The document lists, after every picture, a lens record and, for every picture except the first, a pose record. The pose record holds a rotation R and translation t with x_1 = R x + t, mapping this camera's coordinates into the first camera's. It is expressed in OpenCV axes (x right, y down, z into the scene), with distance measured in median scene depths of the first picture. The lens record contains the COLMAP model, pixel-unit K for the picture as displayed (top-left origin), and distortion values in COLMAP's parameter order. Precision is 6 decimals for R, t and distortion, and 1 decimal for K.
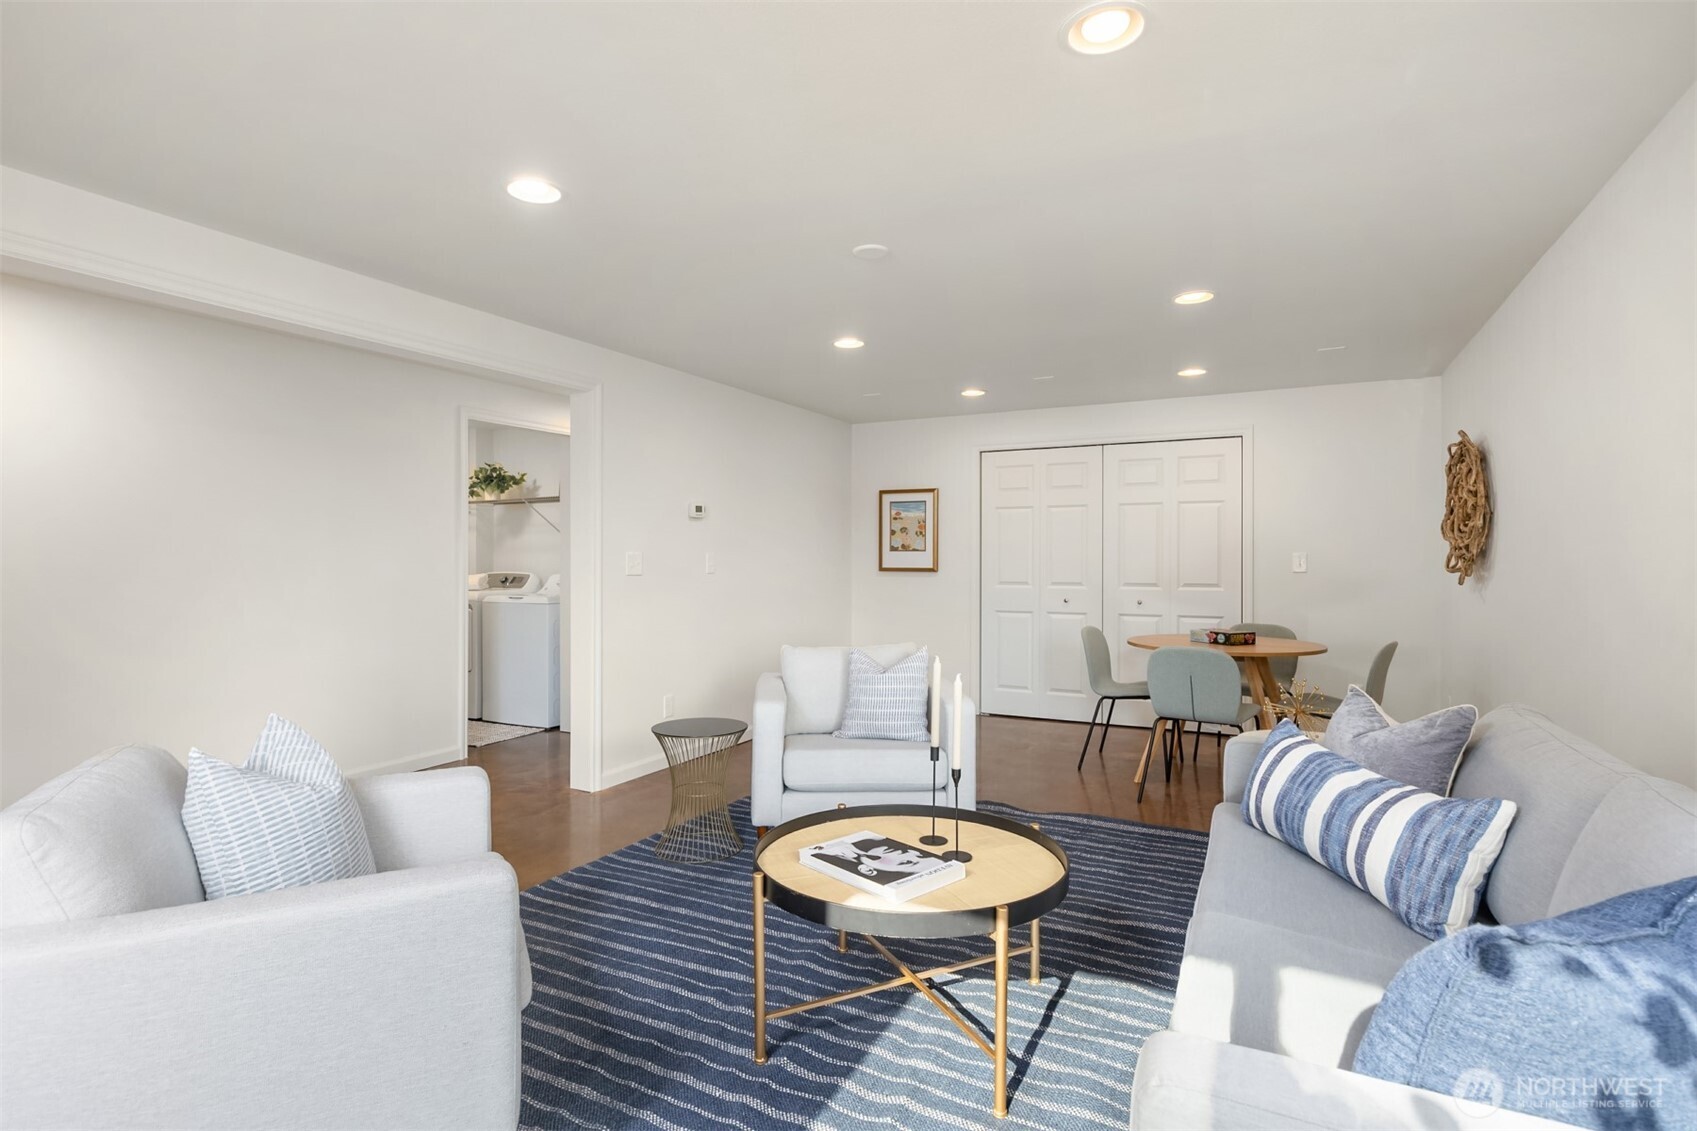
lens RADIAL K [[877.8, 0, 848.1], [0, 877.8, 563.7], [0, 0, 1]] dist [0.016250, -0.001487]
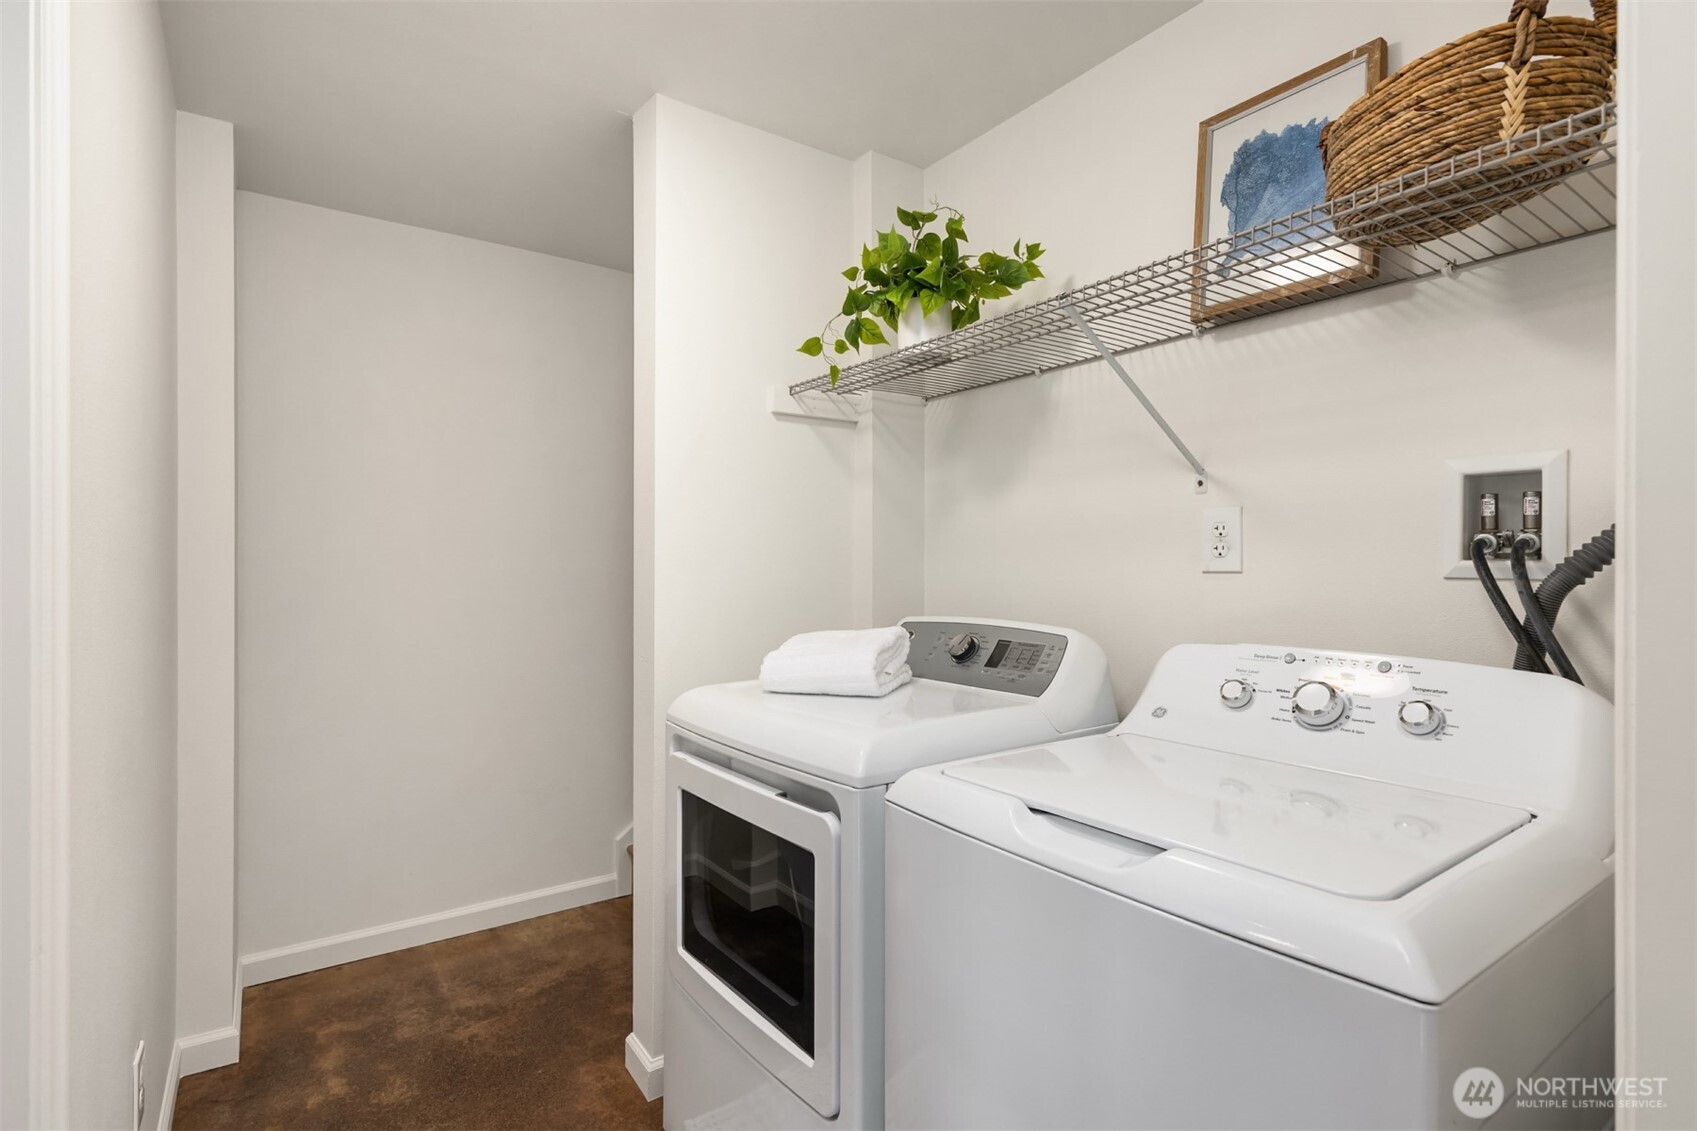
lens RADIAL K [[805.5, 0, 846.7], [0, 805.5, 566.2], [0, 0, 1]] dist [-0.006441, 0.002825]
pose [[0.897504, 0.001911, -0.441002, -0.318309], [-0.005778, 0.999956, -0.007426, -0.004308], [0.440968, 0.009213, 0.897476, 0.773723]]
